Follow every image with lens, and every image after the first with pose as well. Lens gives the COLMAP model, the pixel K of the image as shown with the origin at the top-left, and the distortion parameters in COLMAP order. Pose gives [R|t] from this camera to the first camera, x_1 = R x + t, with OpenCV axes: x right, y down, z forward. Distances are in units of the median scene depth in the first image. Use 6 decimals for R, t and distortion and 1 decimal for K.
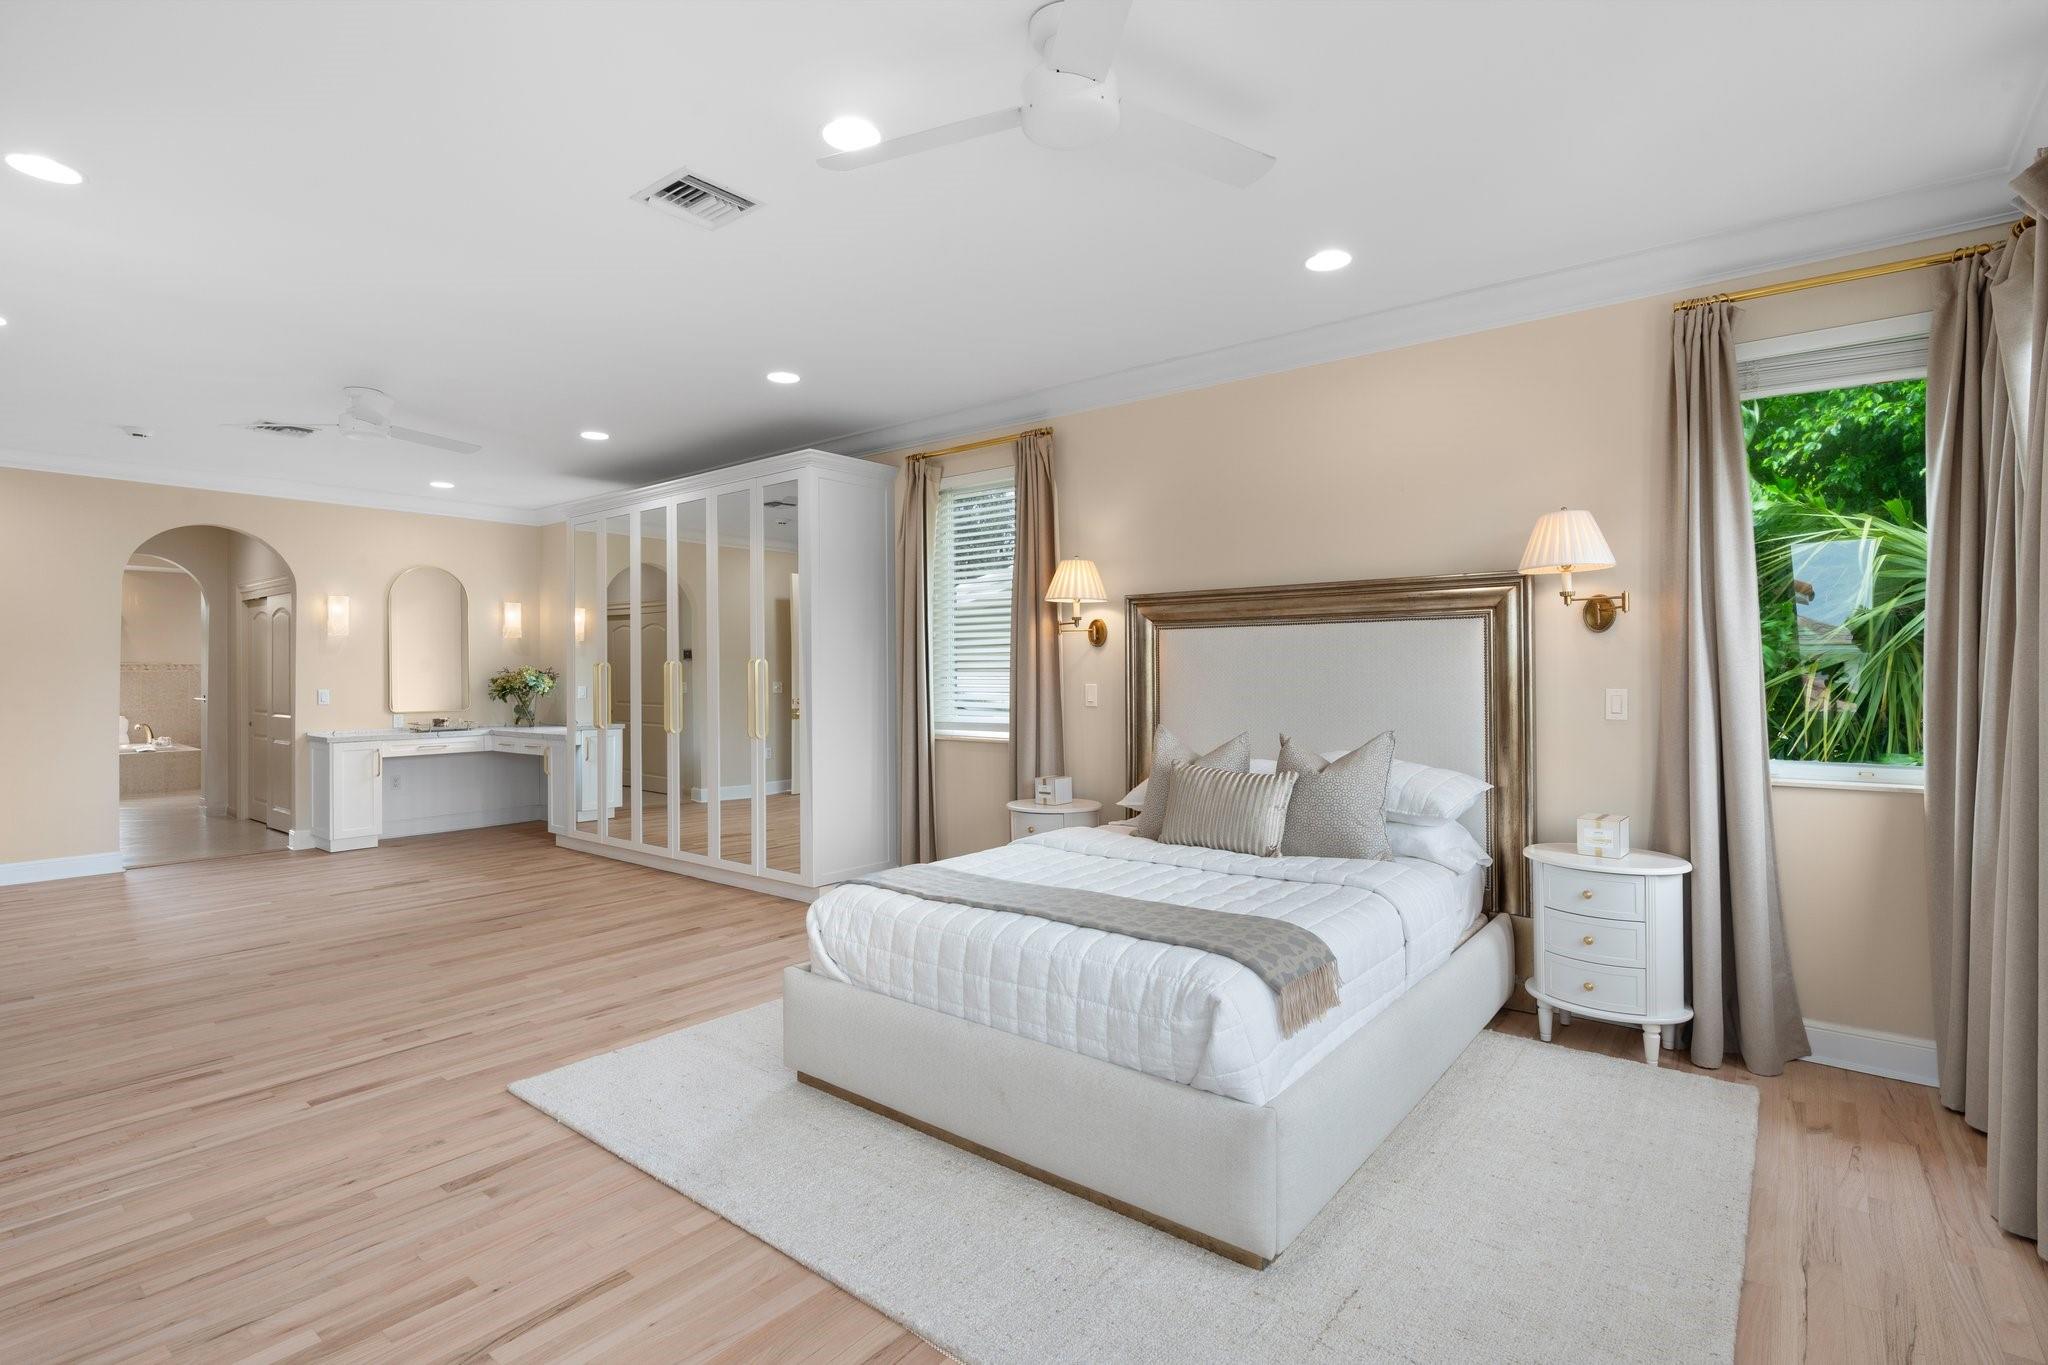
lens RADIAL K [[952.0, 0, 1024.0], [0, 952.0, 682.5], [0, 0, 1]] dist [-0.055805, 0.026559]
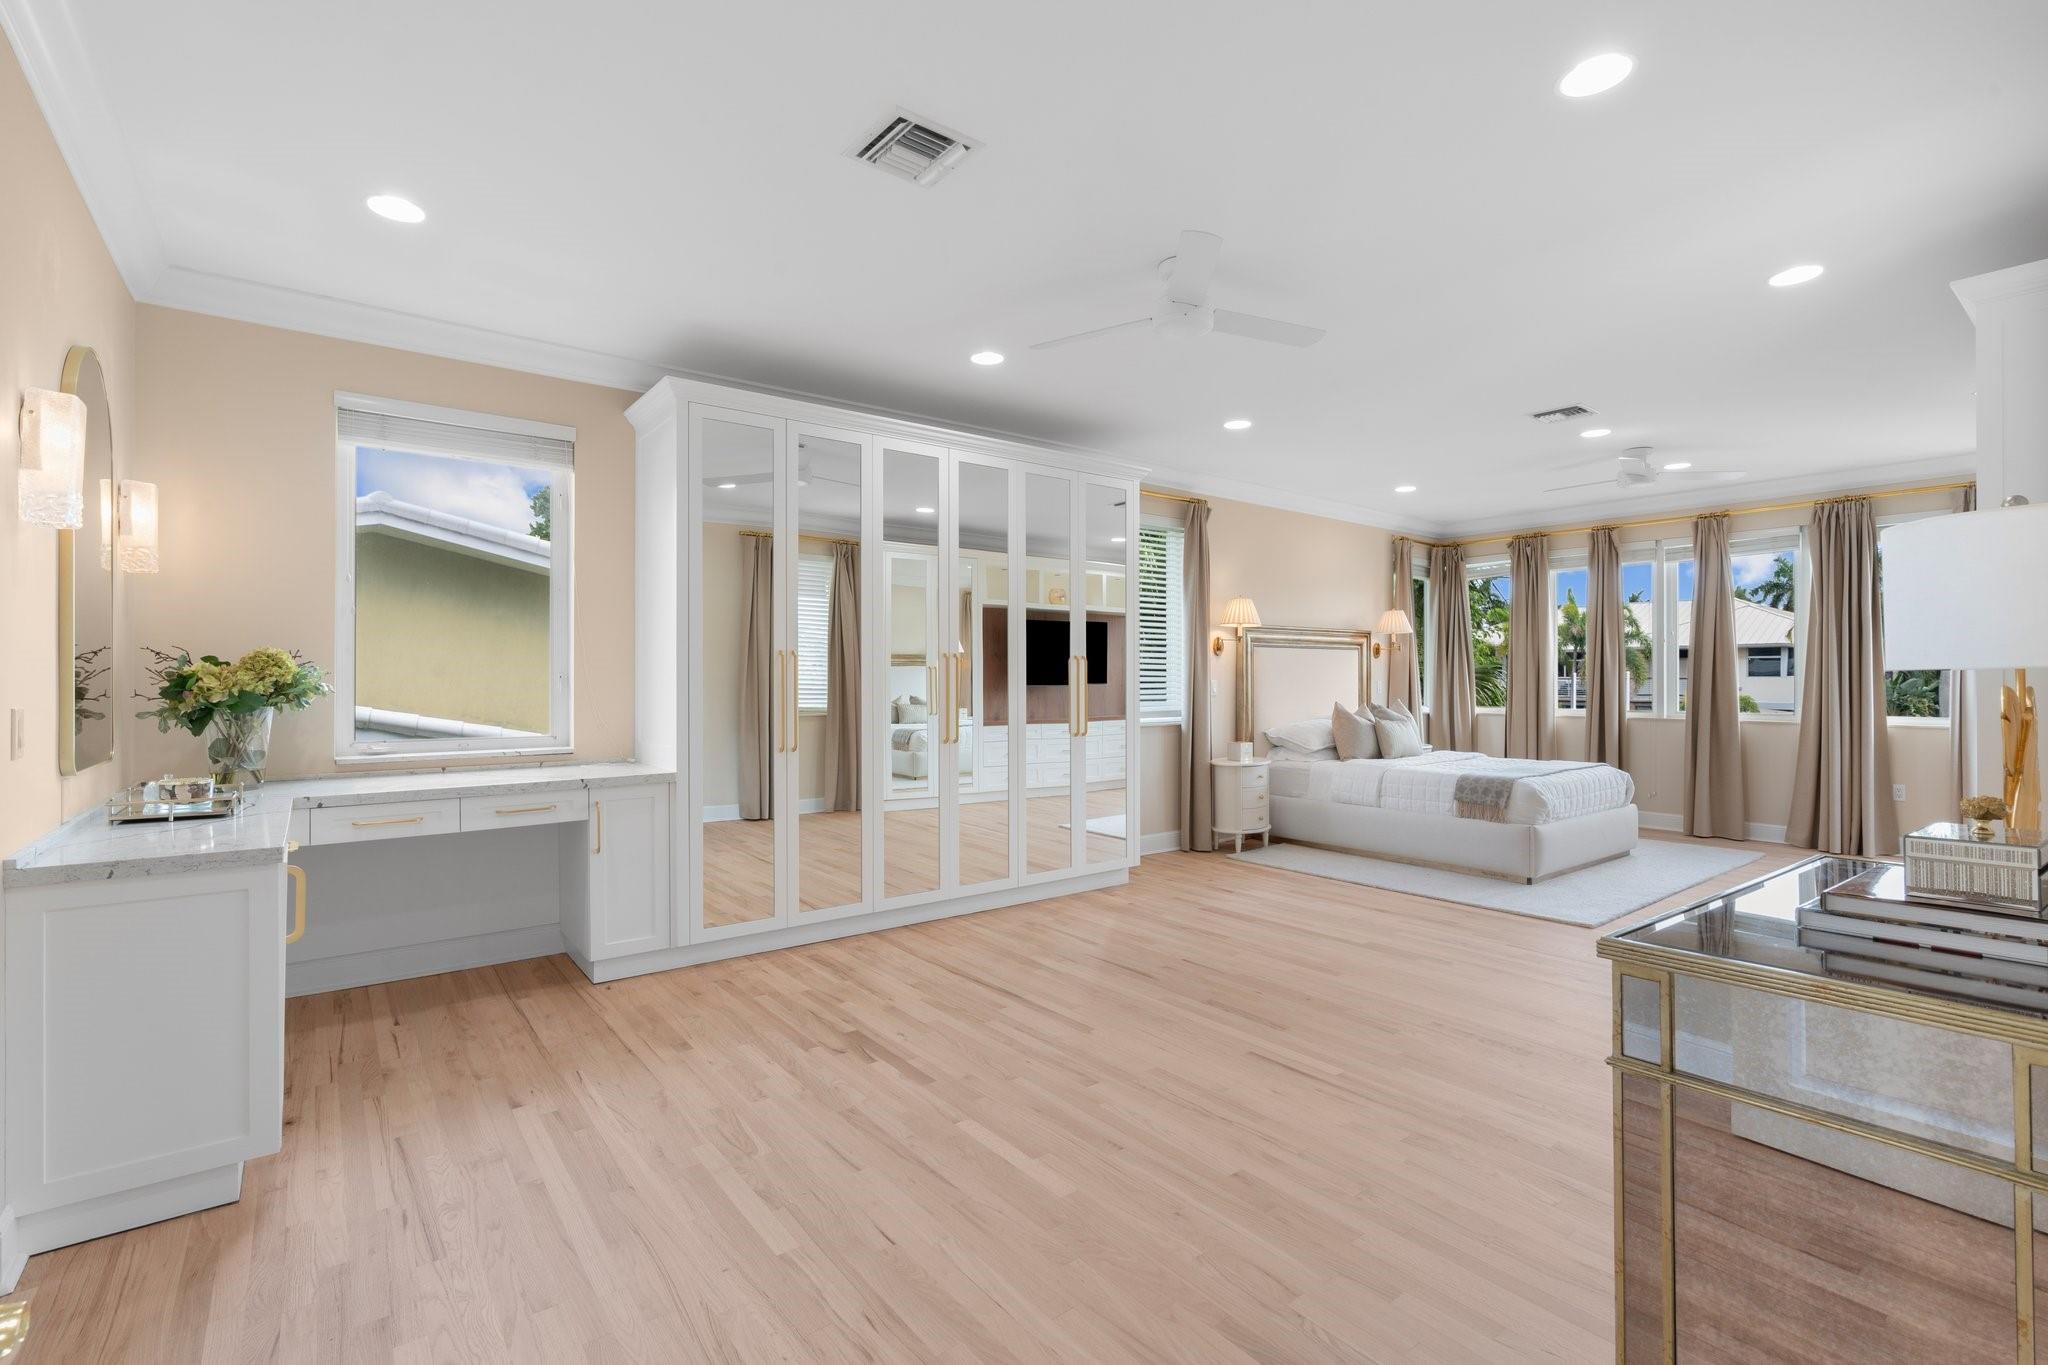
lens RADIAL K [[926.0, 0, 1028.1], [0, 926.0, 671.9], [0, 0, 1]] dist [0.001298, 0.000193]
pose [[0.239576, 0.012934, 0.970792, -1.643805], [0.011615, 0.999802, -0.016186, 0.009551], [-0.970808, 0.015154, 0.239378, 1.091760]]
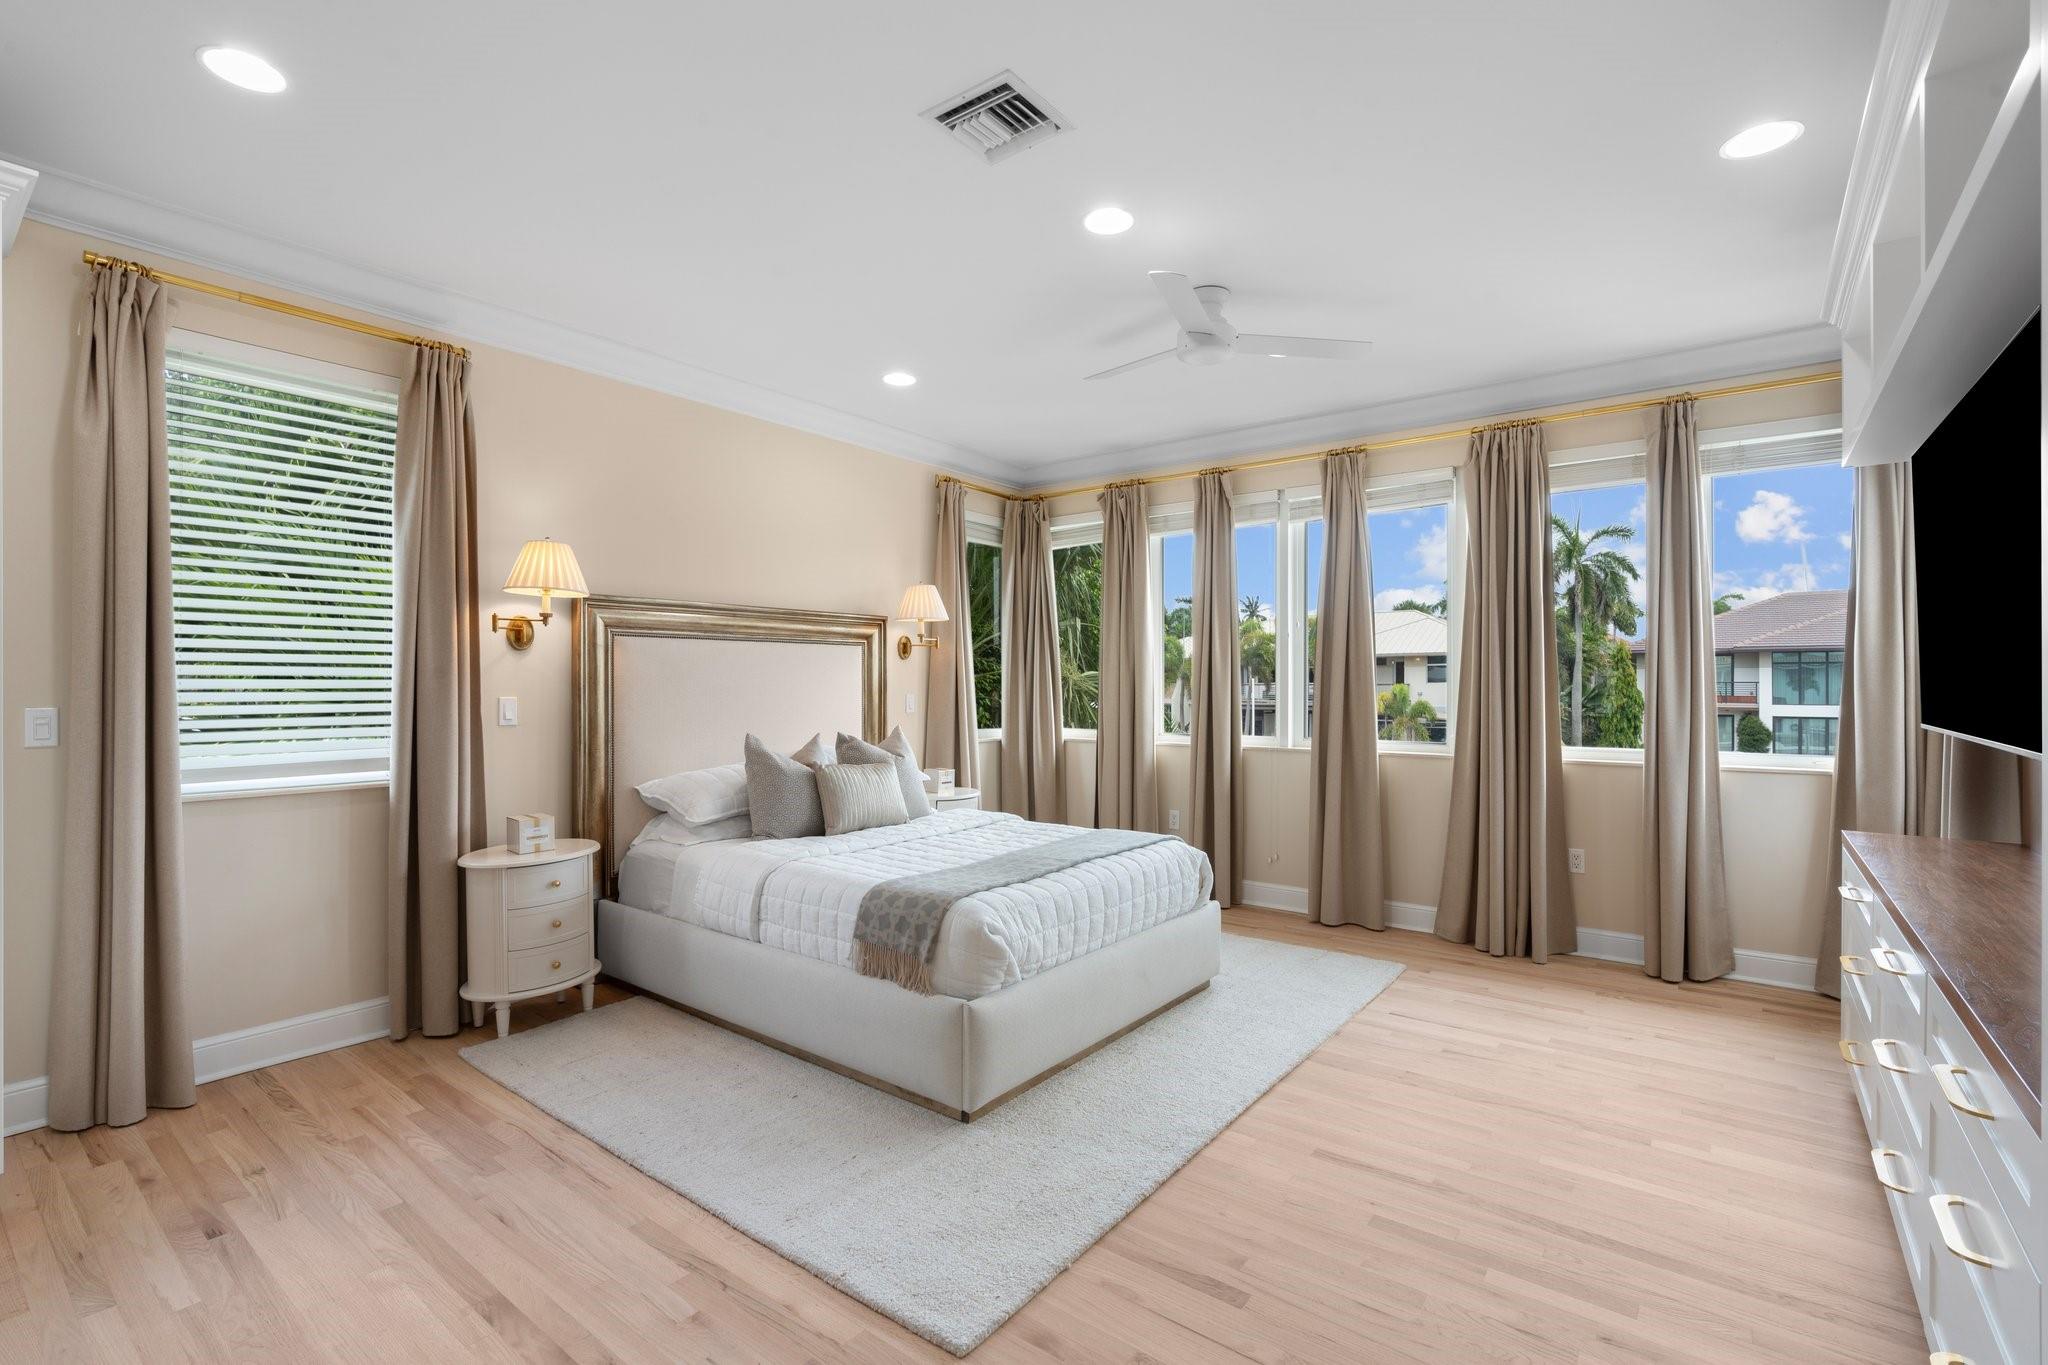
lens RADIAL K [[928.7, 0, 1019.7], [0, 928.7, 676.1], [0, 0, 1]] dist [-0.006513, 0.000339]
pose [[-0.003034, 0.014292, 0.999893, -0.818955], [0.013575, 0.999806, -0.014249, 0.001527], [-0.999903, 0.013530, -0.003228, 0.673794]]
